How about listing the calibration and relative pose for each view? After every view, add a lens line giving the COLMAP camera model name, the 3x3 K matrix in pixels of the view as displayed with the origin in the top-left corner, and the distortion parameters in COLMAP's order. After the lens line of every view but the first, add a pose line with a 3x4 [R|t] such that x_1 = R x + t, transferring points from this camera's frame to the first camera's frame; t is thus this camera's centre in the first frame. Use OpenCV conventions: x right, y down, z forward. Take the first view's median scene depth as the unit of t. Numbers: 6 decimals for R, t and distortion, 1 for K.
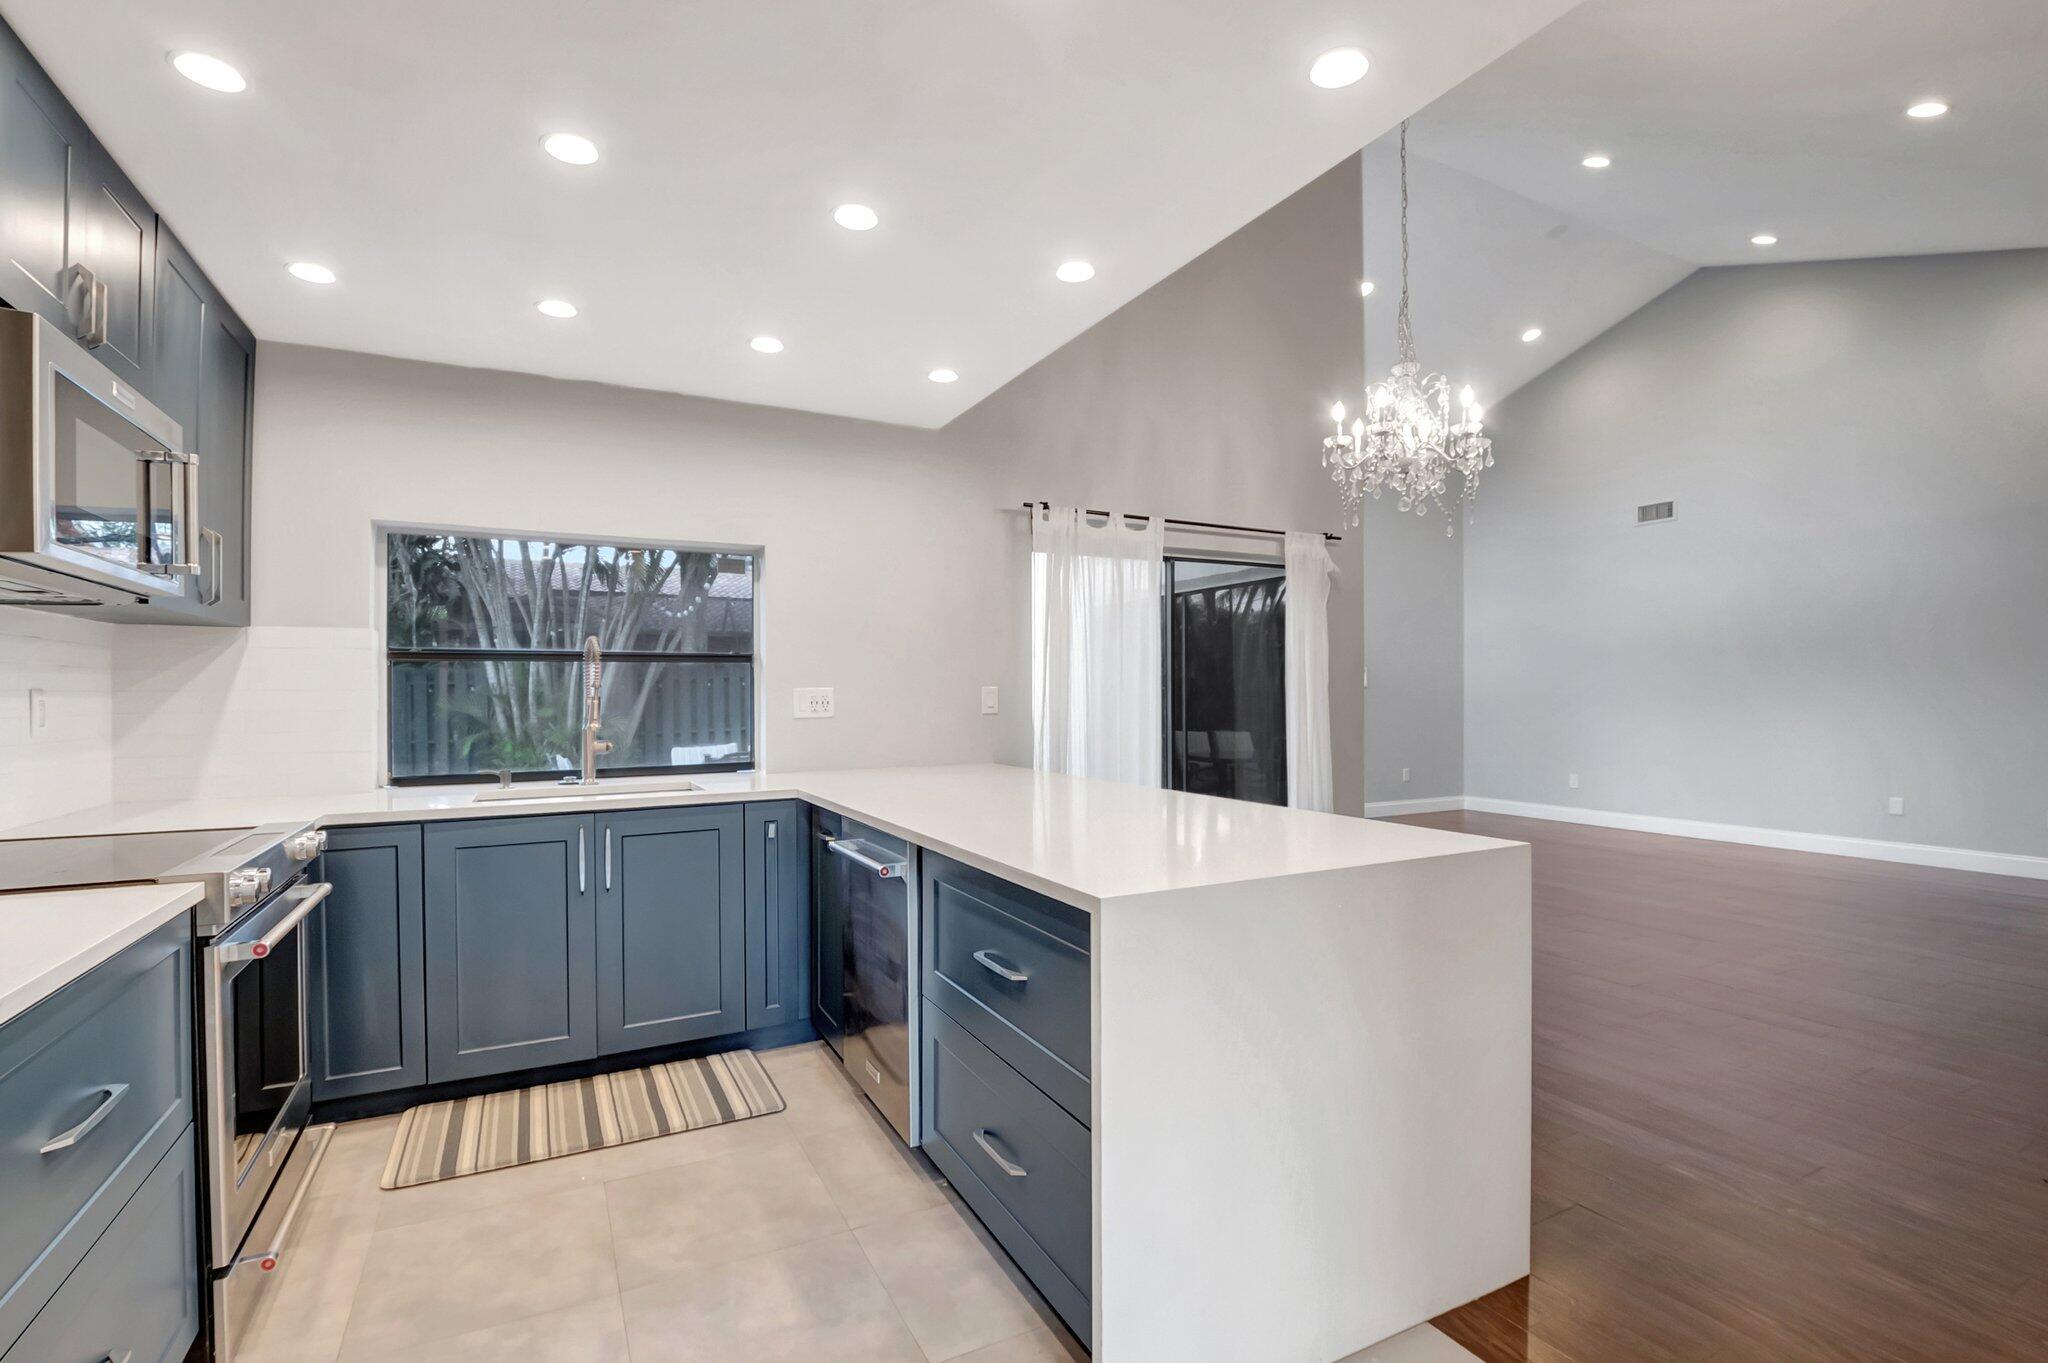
lens RADIAL K [[936.5, 0, 1032.5], [0, 936.5, 688.4], [0, 0, 1]] dist [-0.004117, -0.012178]
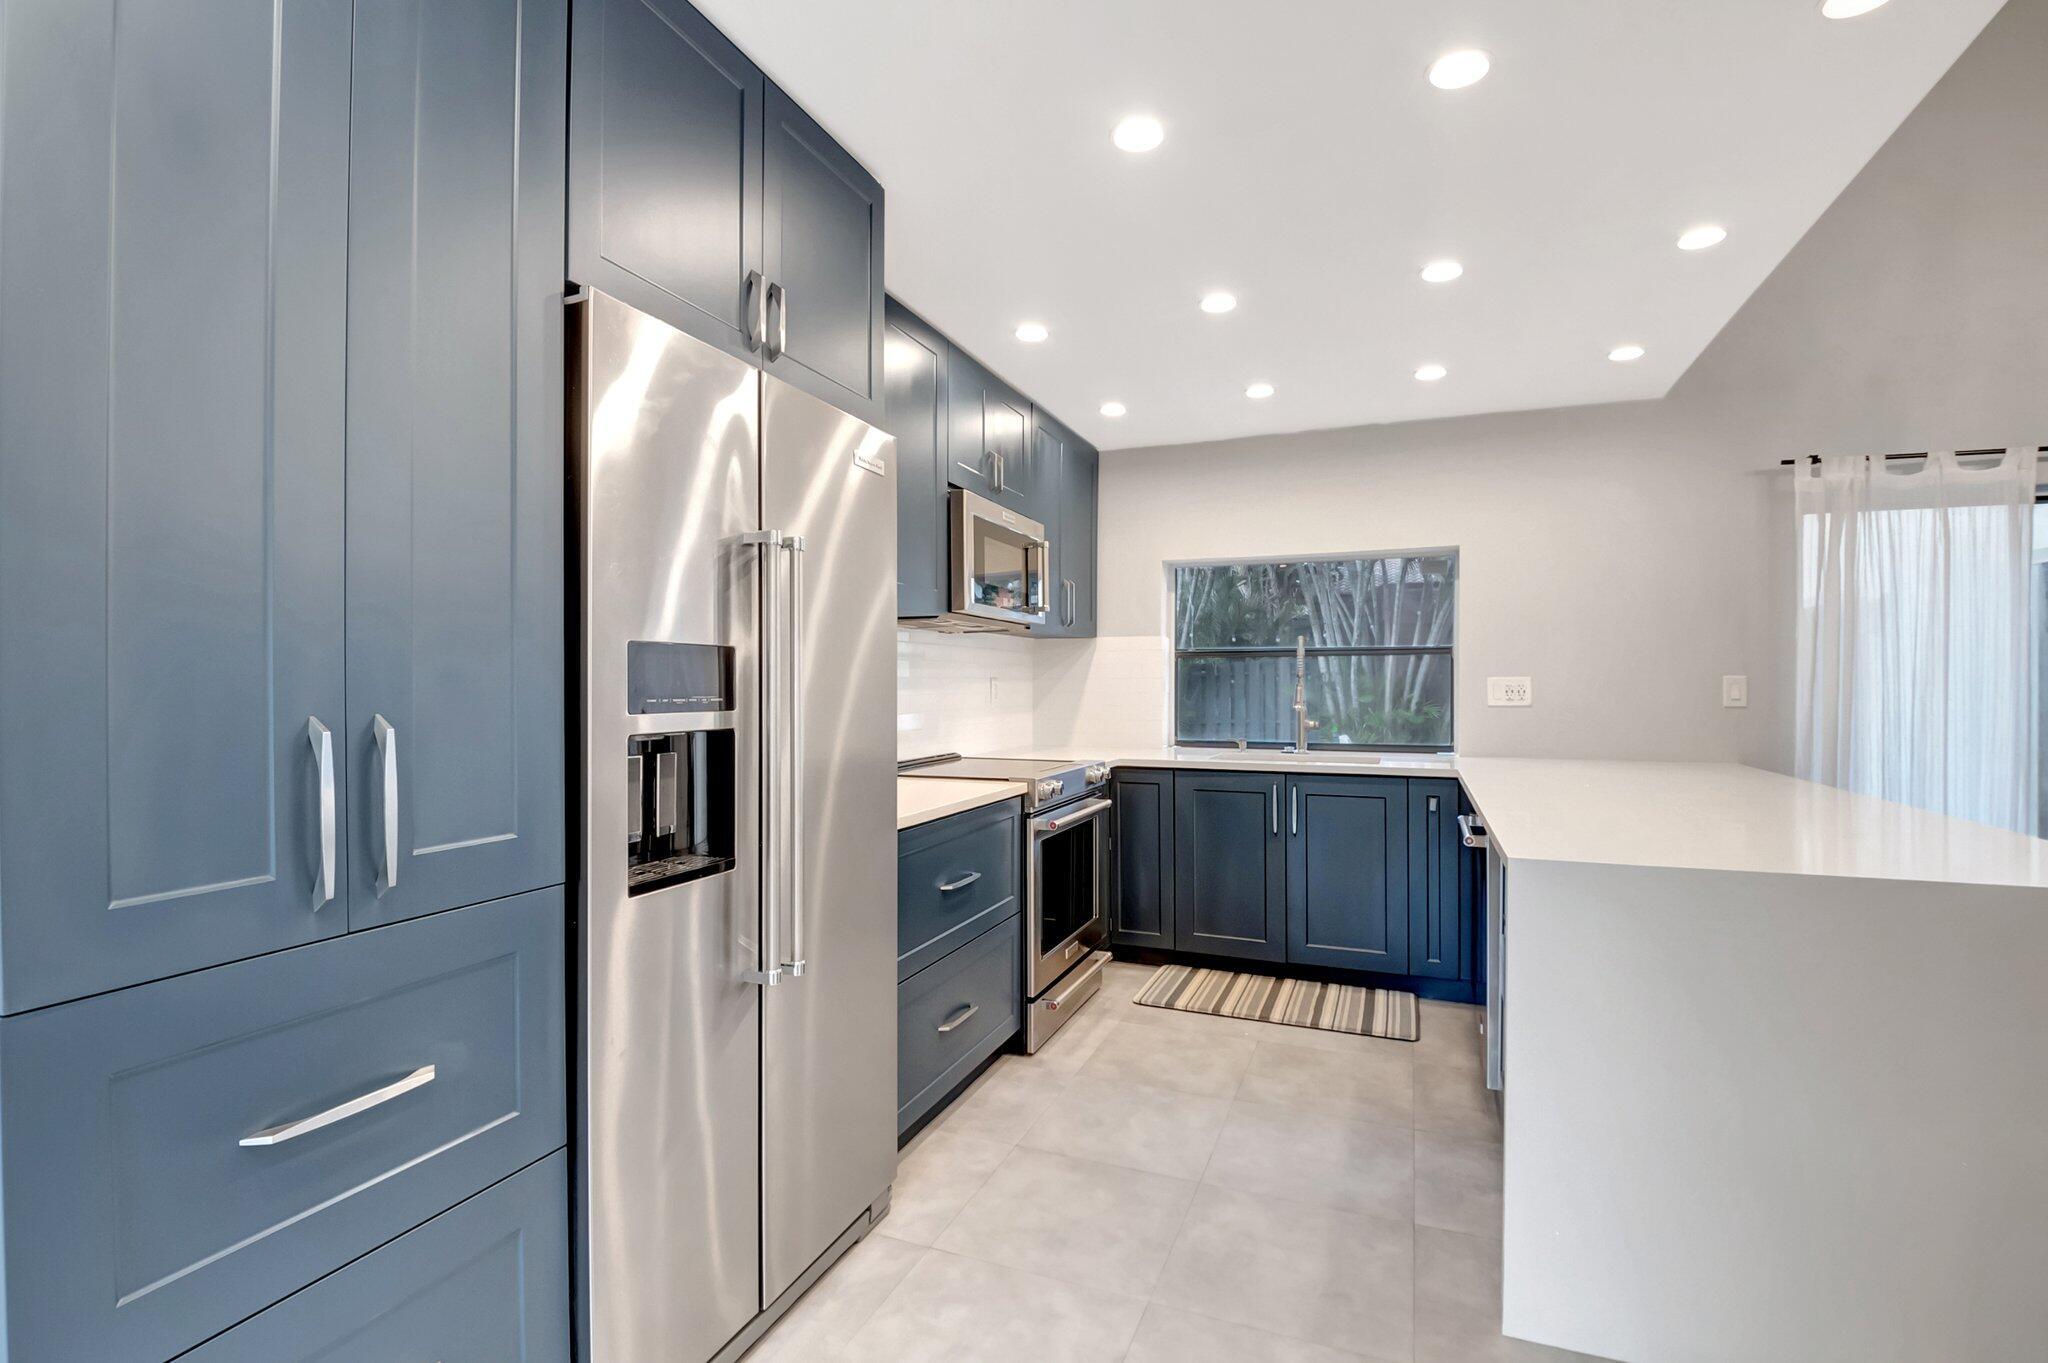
lens RADIAL K [[959.8, 0, 1030.4], [0, 959.8, 684.2], [0, 0, 1]] dist [0.022017, -0.025051]
pose [[0.647029, 0.007283, -0.762430, 0.317570], [-0.001240, 0.999963, 0.008499, -0.001596], [0.762464, -0.004554, 0.647015, -0.129081]]
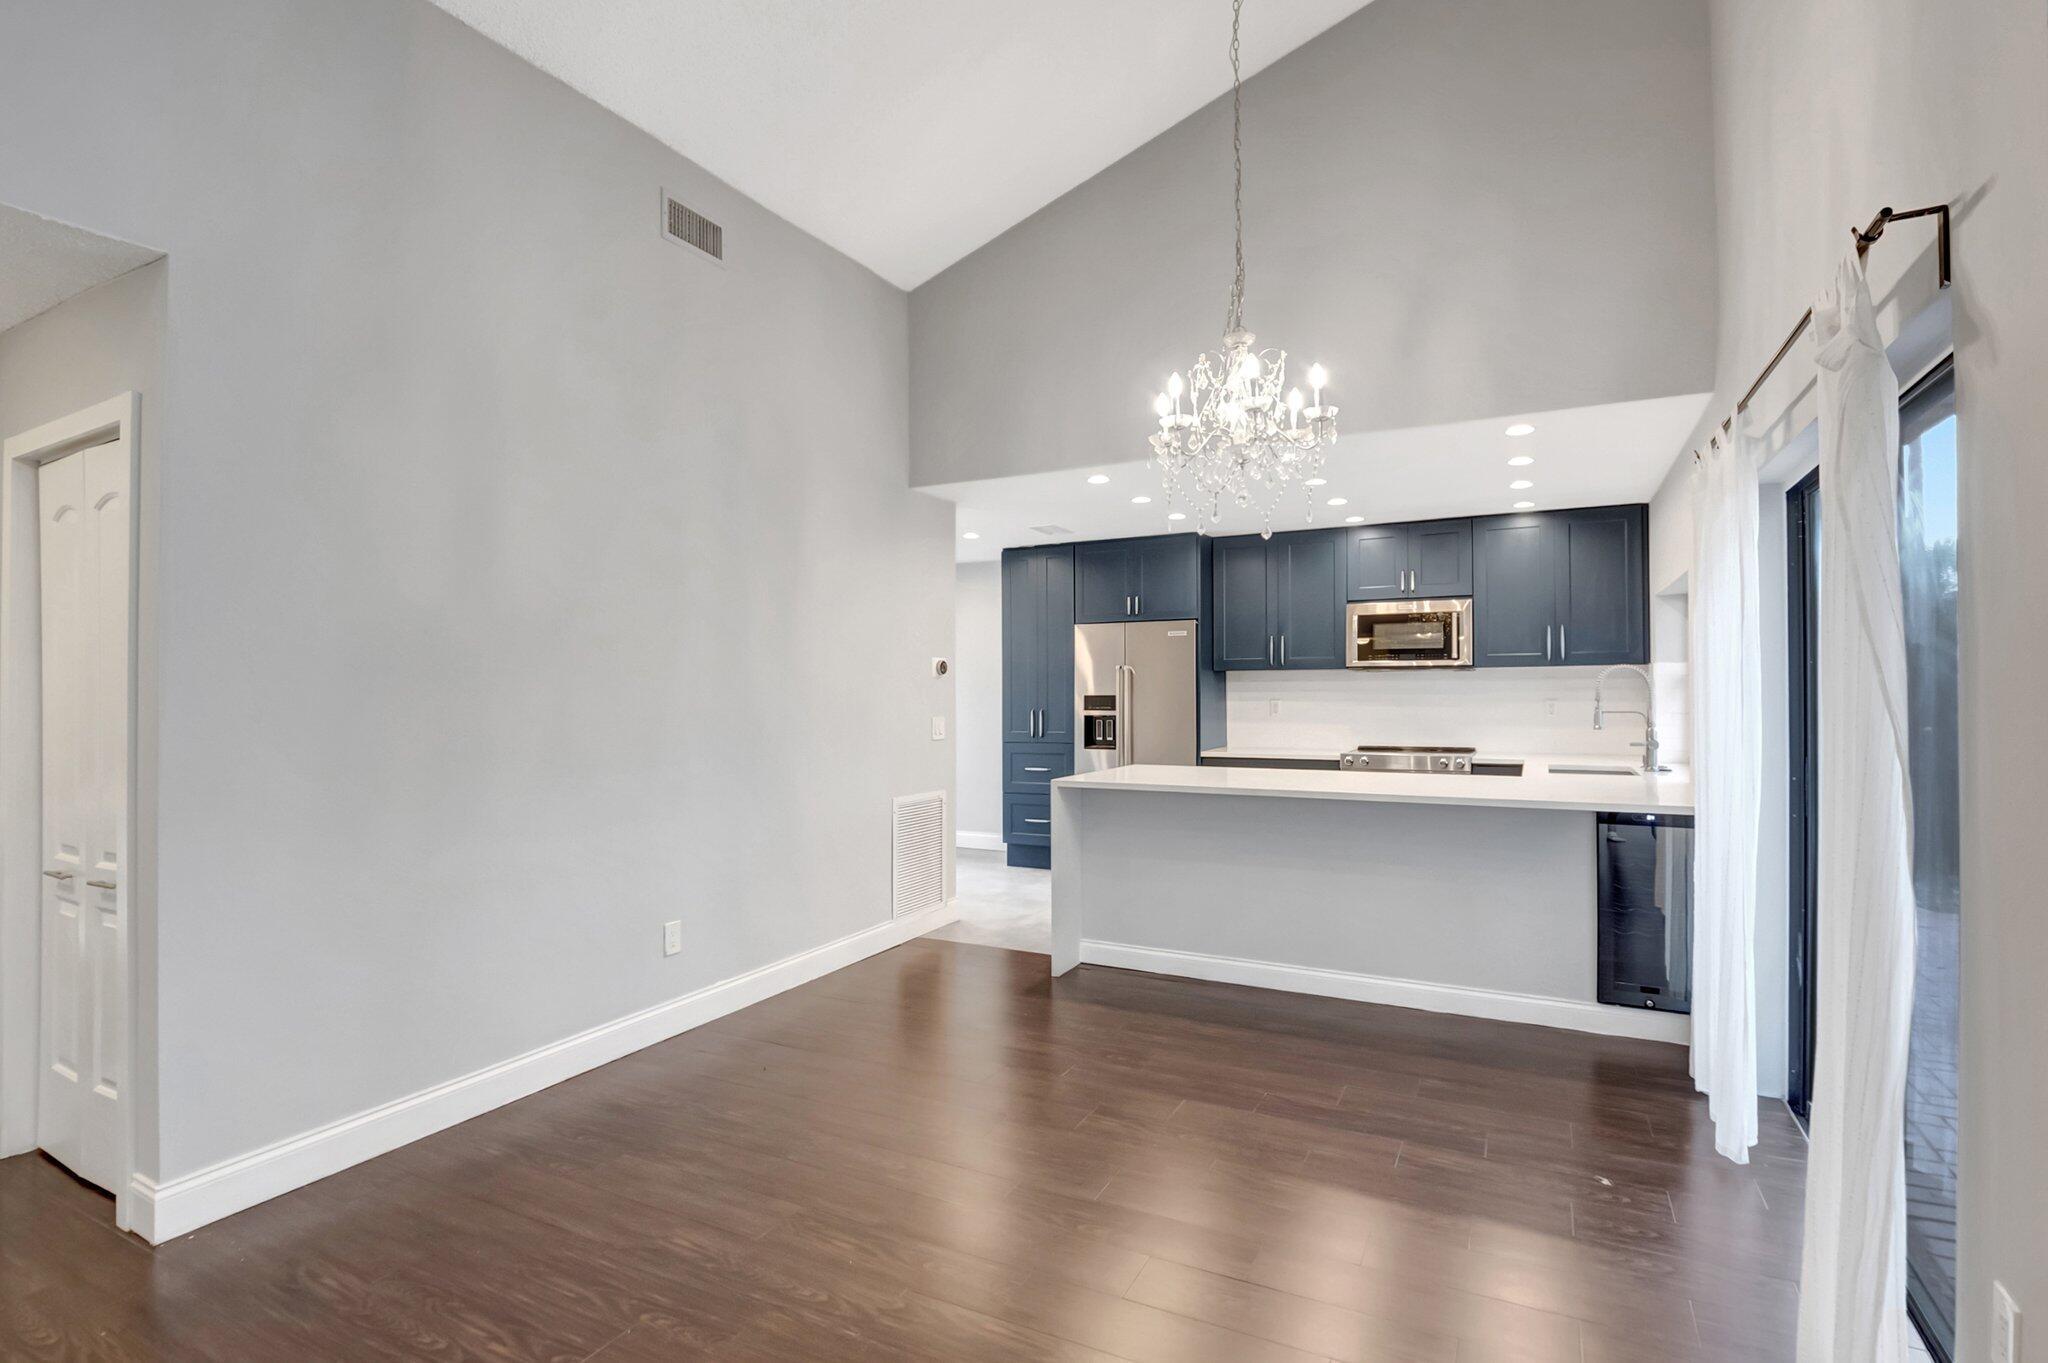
lens RADIAL K [[959.8, 0, 1030.4], [0, 959.8, 684.2], [0, 0, 1]] dist [0.022017, -0.025051]
pose [[-0.825386, 0.007219, -0.564523, 1.246523], [0.013905, 0.999875, -0.007545, -0.029830], [0.564398, -0.014077, -0.825383, 1.924493]]
